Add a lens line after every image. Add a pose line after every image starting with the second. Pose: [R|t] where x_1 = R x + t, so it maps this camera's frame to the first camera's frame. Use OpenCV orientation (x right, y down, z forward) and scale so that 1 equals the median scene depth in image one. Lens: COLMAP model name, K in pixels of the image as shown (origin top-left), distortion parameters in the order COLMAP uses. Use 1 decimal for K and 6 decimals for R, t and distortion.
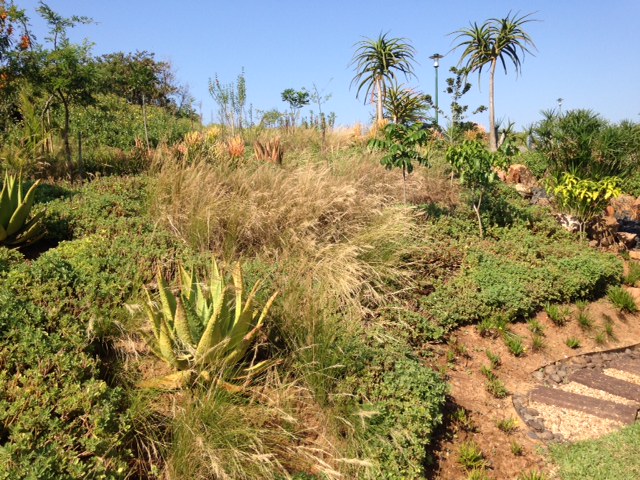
lens RADIAL K [[573.7, 0, 321.0], [0, 573.7, 243.9], [0, 0, 1]] dist [0.143452, -0.246296]
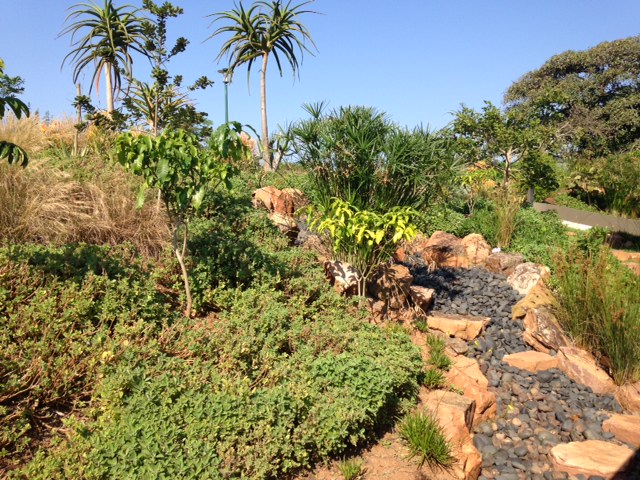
lens RADIAL K [[573.7, 0, 321.0], [0, 573.7, 243.9], [0, 0, 1]] dist [0.143452, -0.246296]
pose [[0.948177, 0.013873, 0.317439, 0.204341], [0.001411, 0.998853, -0.047869, -0.042697], [-0.317738, 0.045837, 0.947070, 0.417428]]
